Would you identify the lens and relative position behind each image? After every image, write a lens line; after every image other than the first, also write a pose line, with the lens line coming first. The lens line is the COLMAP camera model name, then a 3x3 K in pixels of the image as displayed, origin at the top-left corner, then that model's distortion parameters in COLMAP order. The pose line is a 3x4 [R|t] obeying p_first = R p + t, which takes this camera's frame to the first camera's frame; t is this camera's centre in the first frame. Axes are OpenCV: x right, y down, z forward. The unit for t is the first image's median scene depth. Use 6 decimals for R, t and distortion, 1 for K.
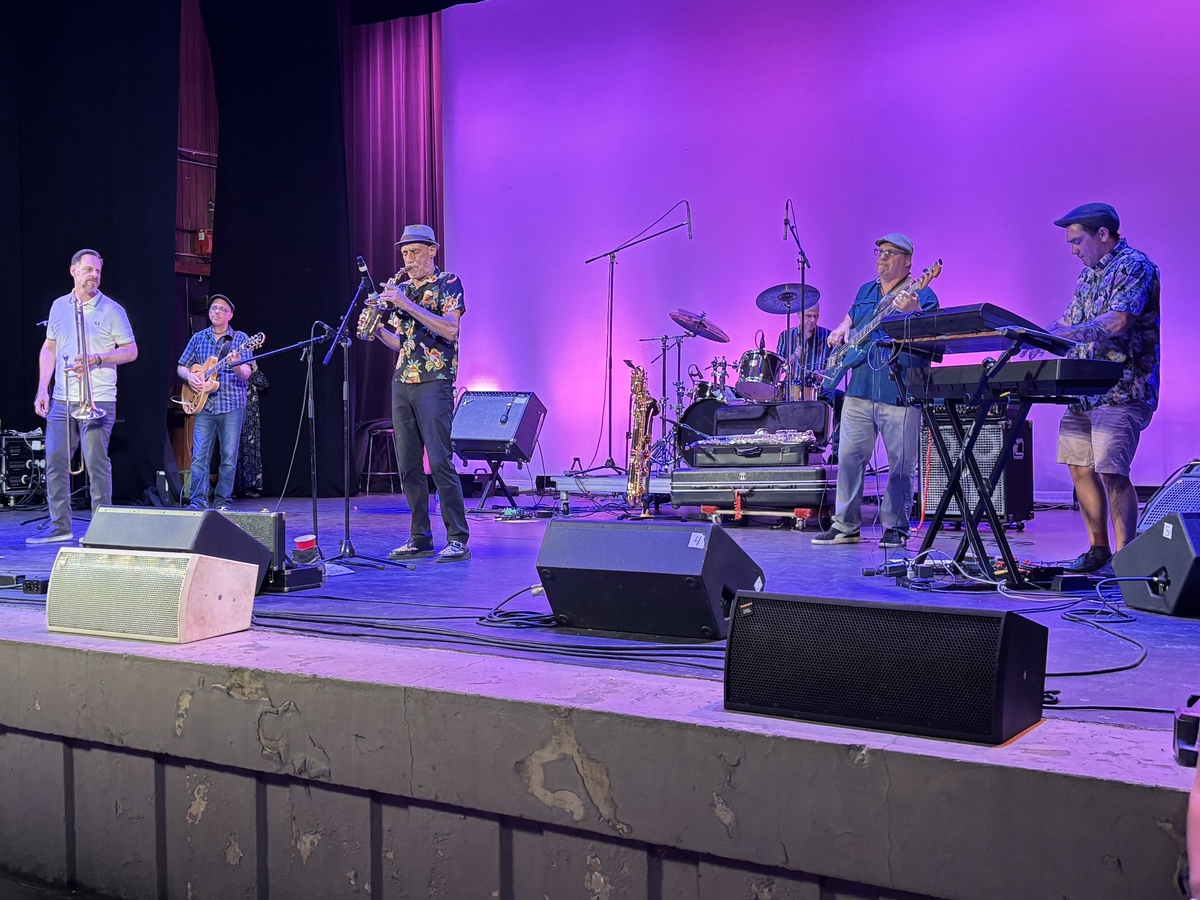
lens RADIAL K [[1445.4, 0, 505.1], [0, 1445.4, 454.0], [0, 0, 1]] dist [0.187786, -0.570184]
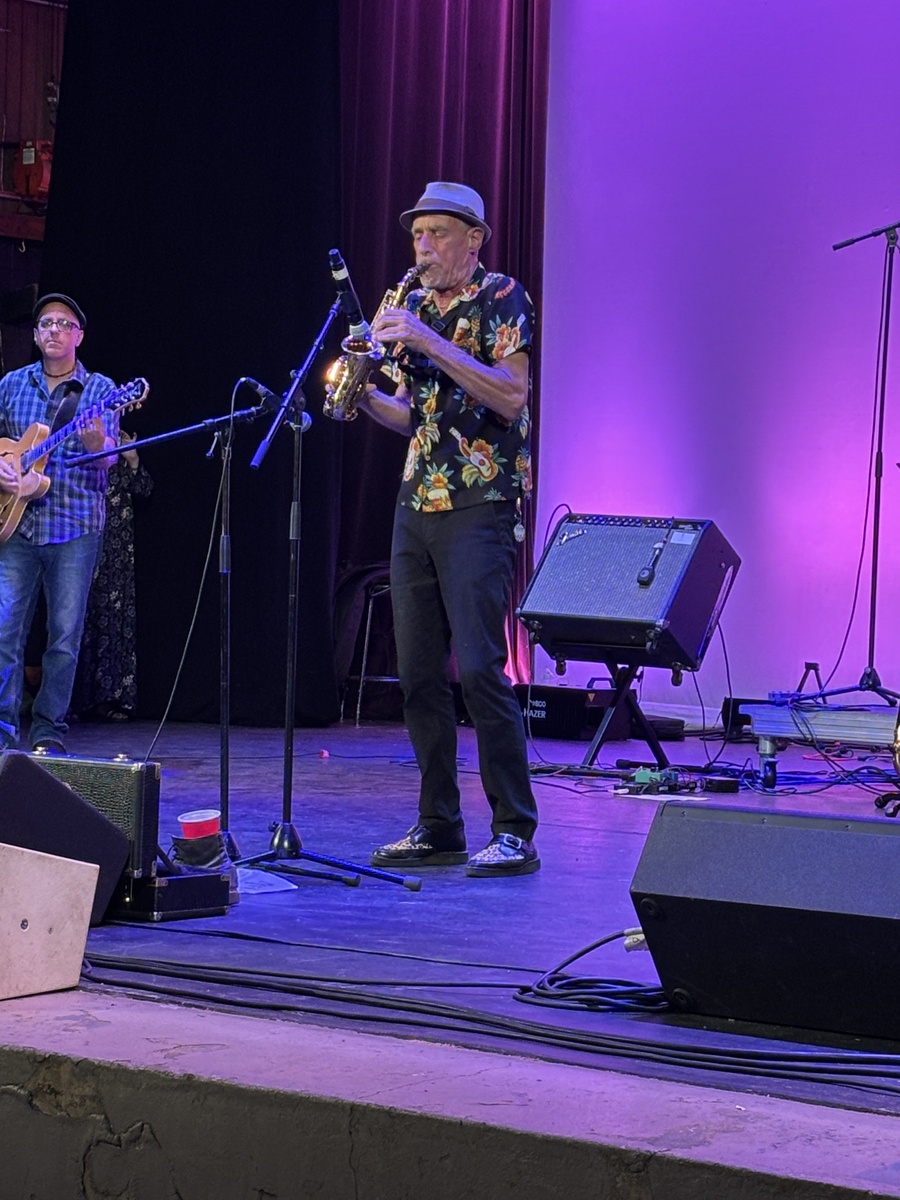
lens RADIAL K [[3429.9, 0, 450.0], [0, 3429.9, 600.0], [0, 0, 1]] dist [0.150711, 0.450104]
pose [[0.996048, 0.037573, -0.080482, 0.037271], [-0.038107, 0.999261, -0.005108, -0.012433], [0.080231, 0.008154, 0.996743, -0.159231]]
